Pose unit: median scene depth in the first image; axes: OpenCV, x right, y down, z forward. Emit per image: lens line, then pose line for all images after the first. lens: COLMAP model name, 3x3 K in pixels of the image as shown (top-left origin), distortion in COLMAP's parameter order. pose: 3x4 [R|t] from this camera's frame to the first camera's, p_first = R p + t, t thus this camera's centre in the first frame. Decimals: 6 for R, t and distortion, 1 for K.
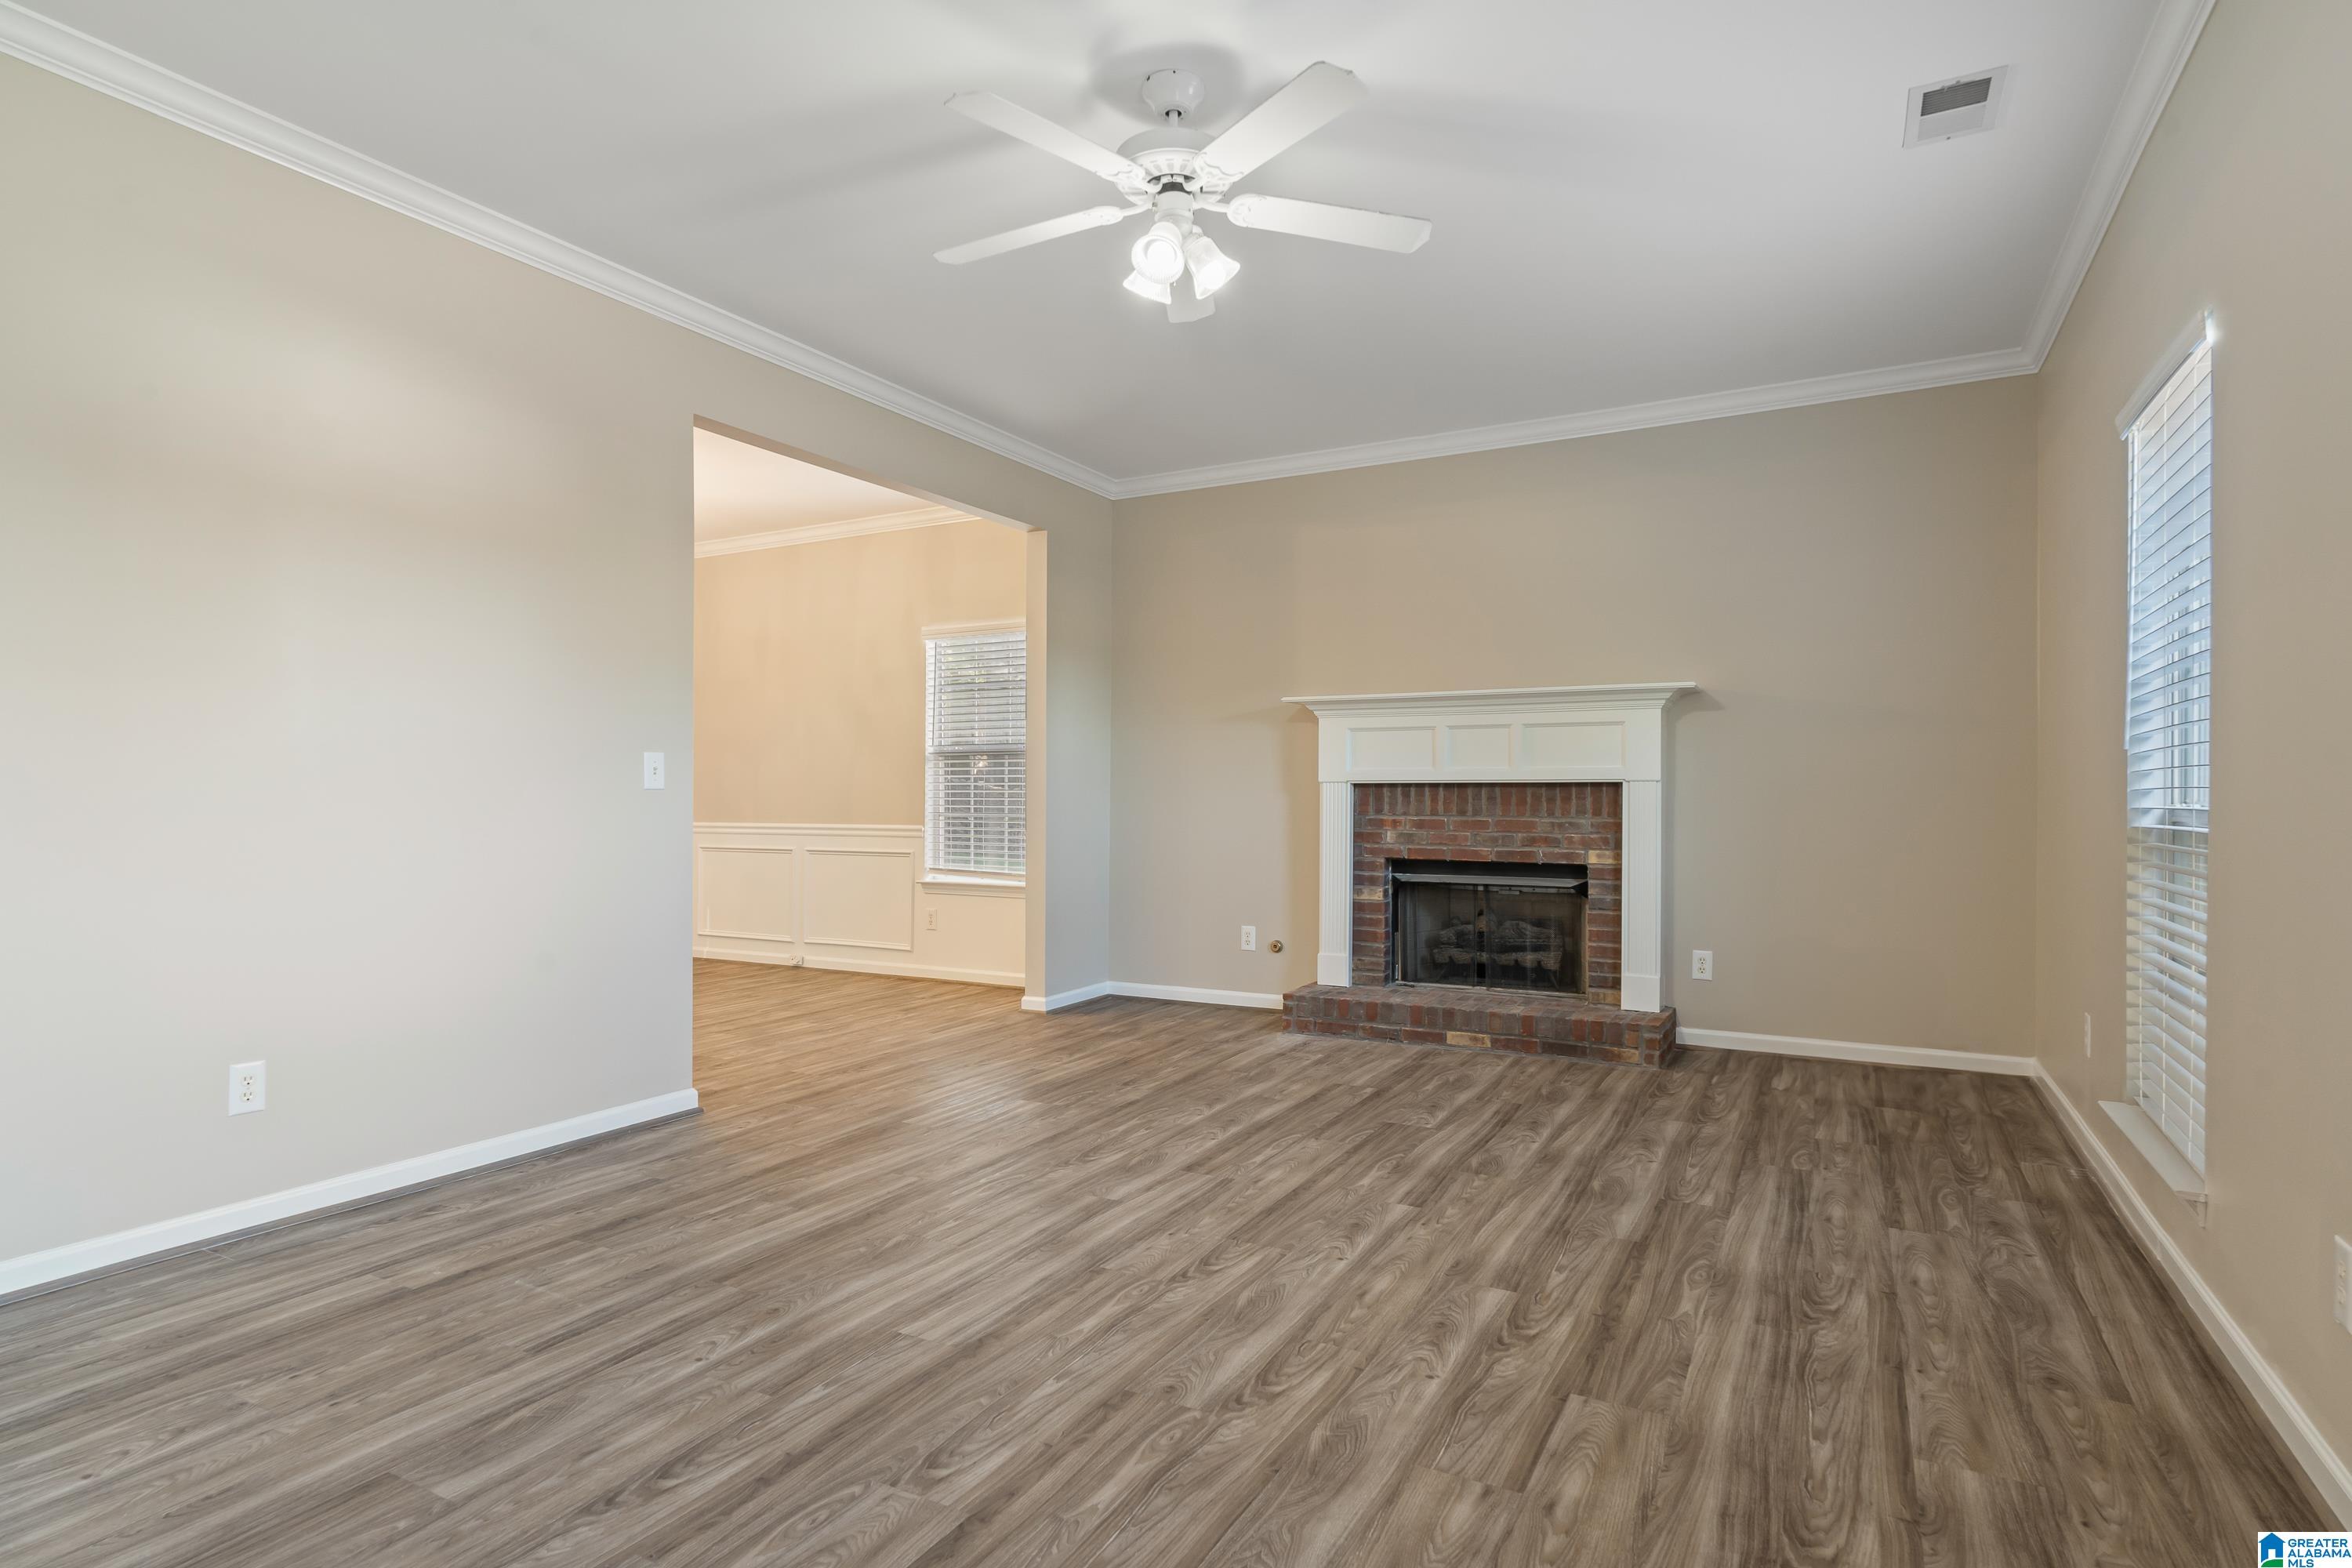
lens RADIAL K [[1225.5, 0, 1169.3], [0, 1225.5, 800.2], [0, 0, 1]] dist [-0.002647, -0.001076]
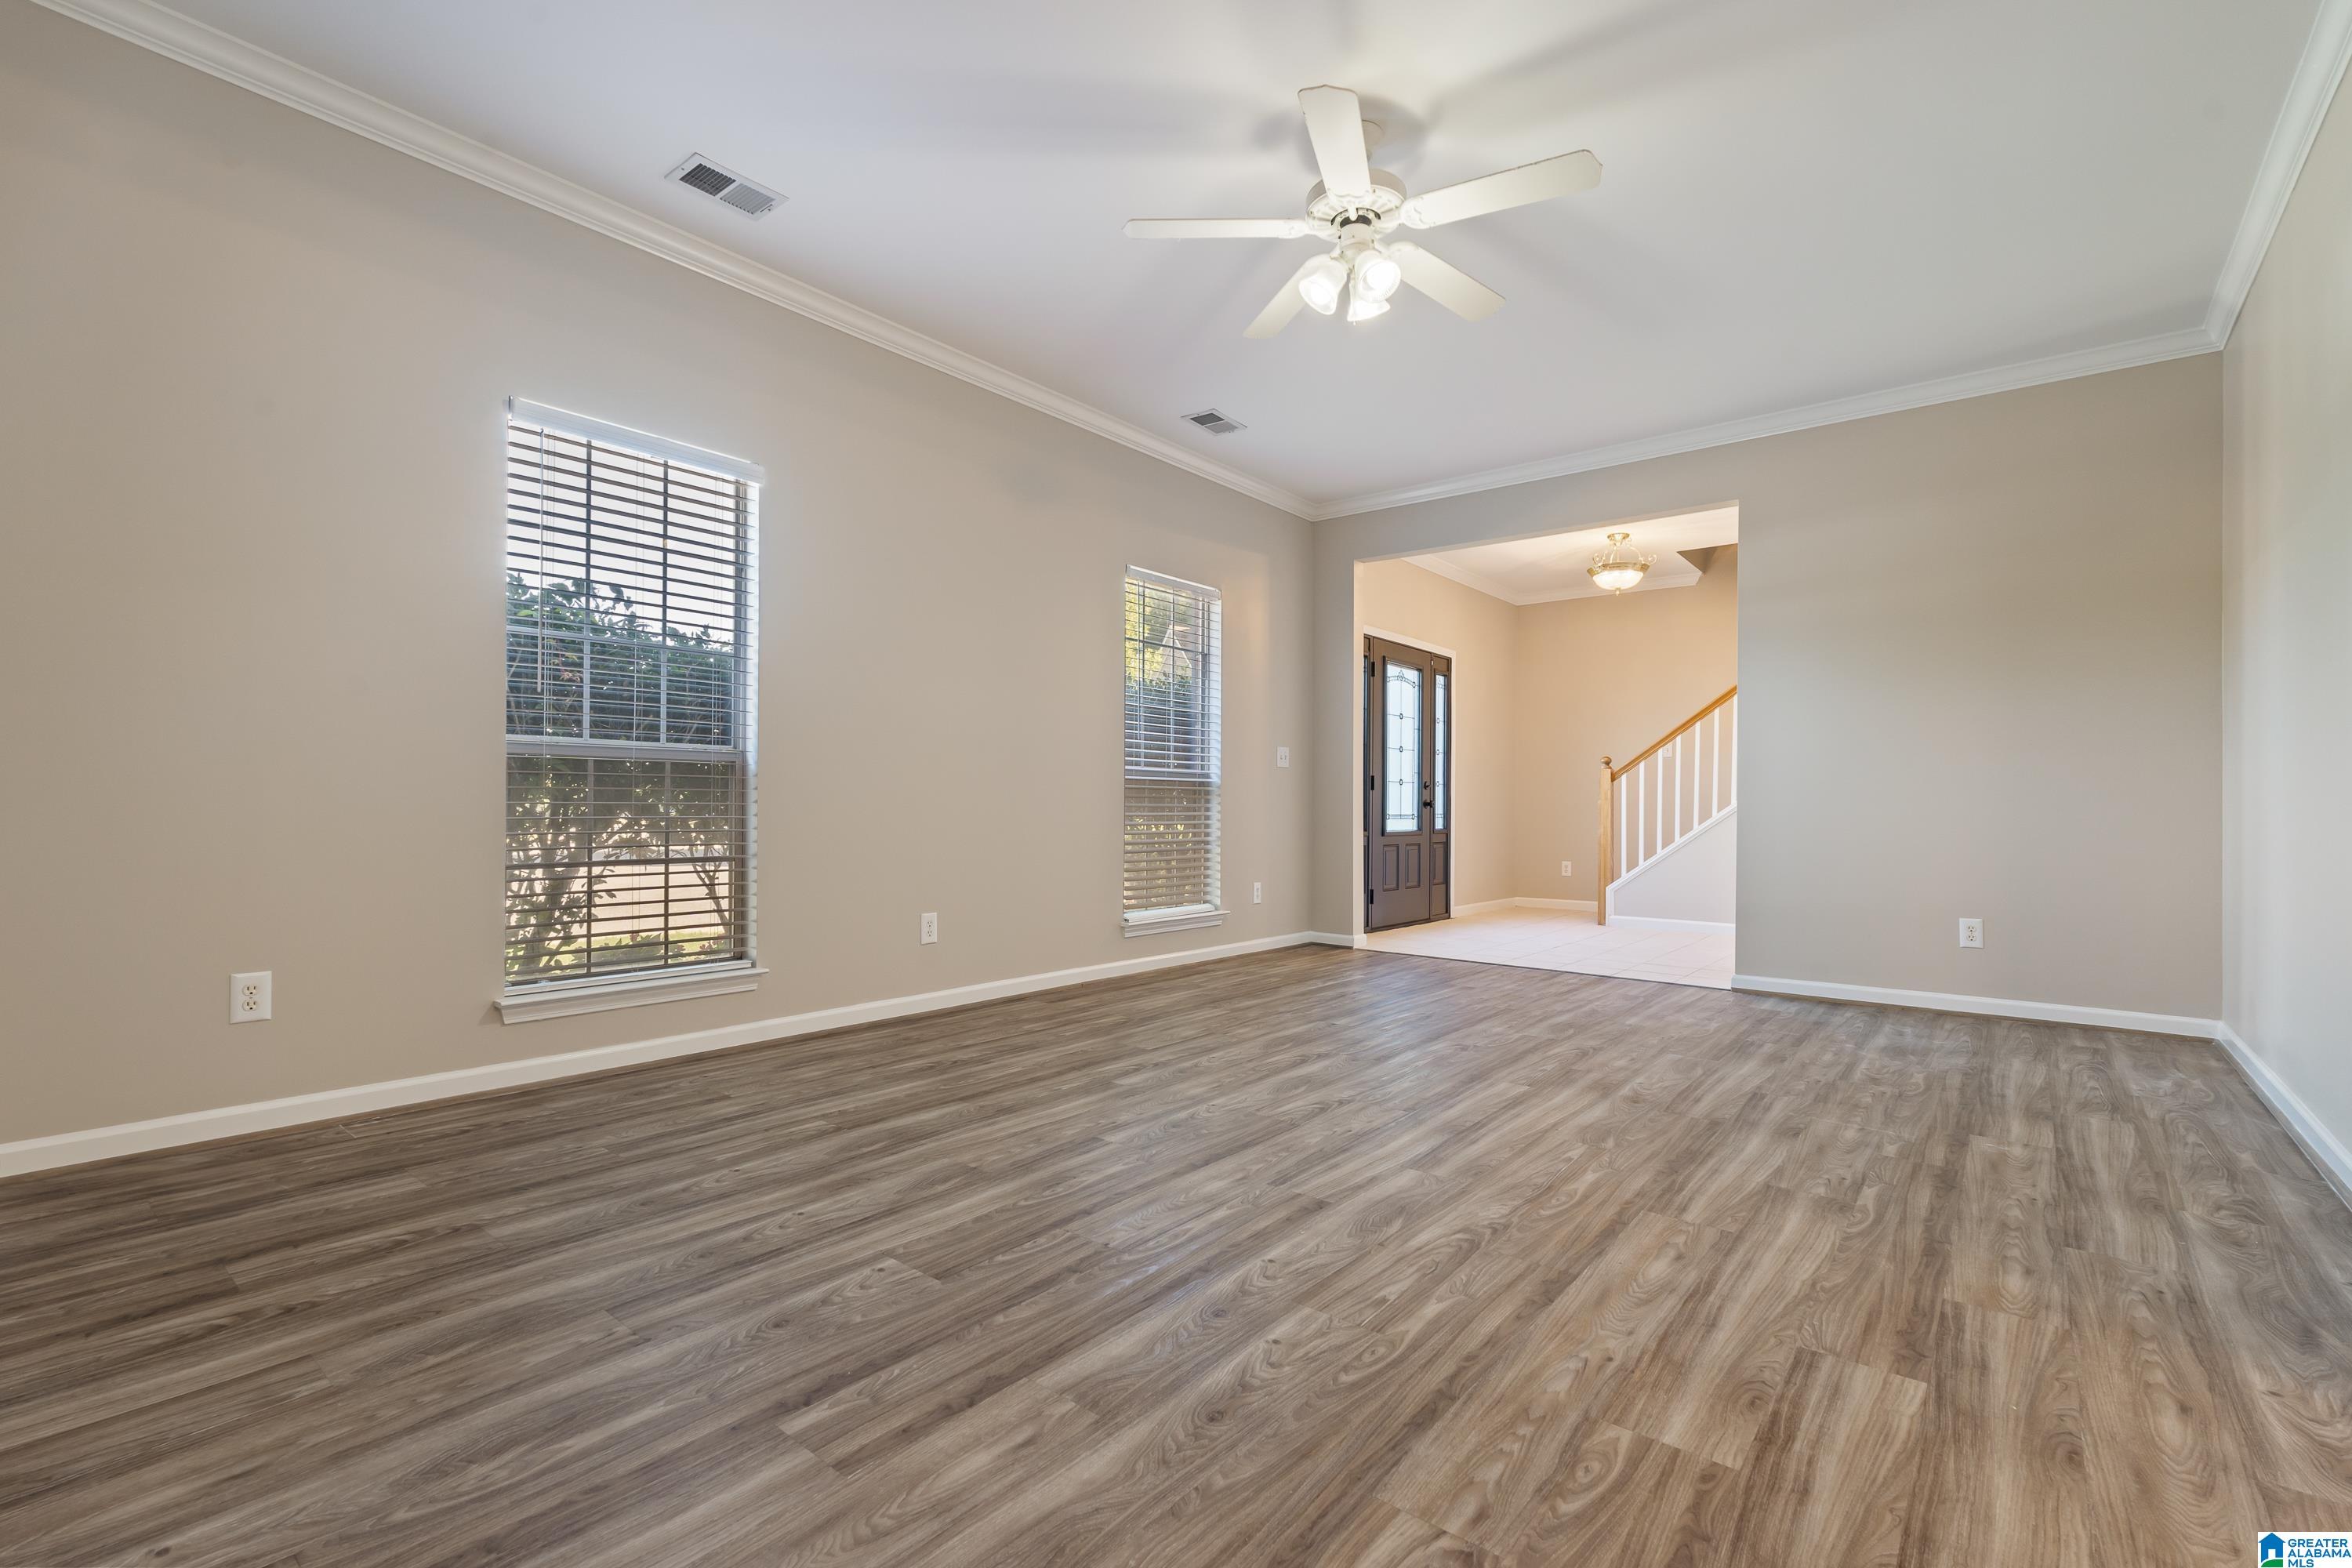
lens RADIAL K [[1038.7, 0, 1180.4], [0, 1038.7, 798.8], [0, 0, 1]] dist [-0.003852, -0.000482]
pose [[-0.983932, -0.008216, 0.178356, -0.011155], [-0.008915, 0.999955, -0.003119, 0.053629], [-0.178322, -0.004659, -0.983961, 1.675604]]
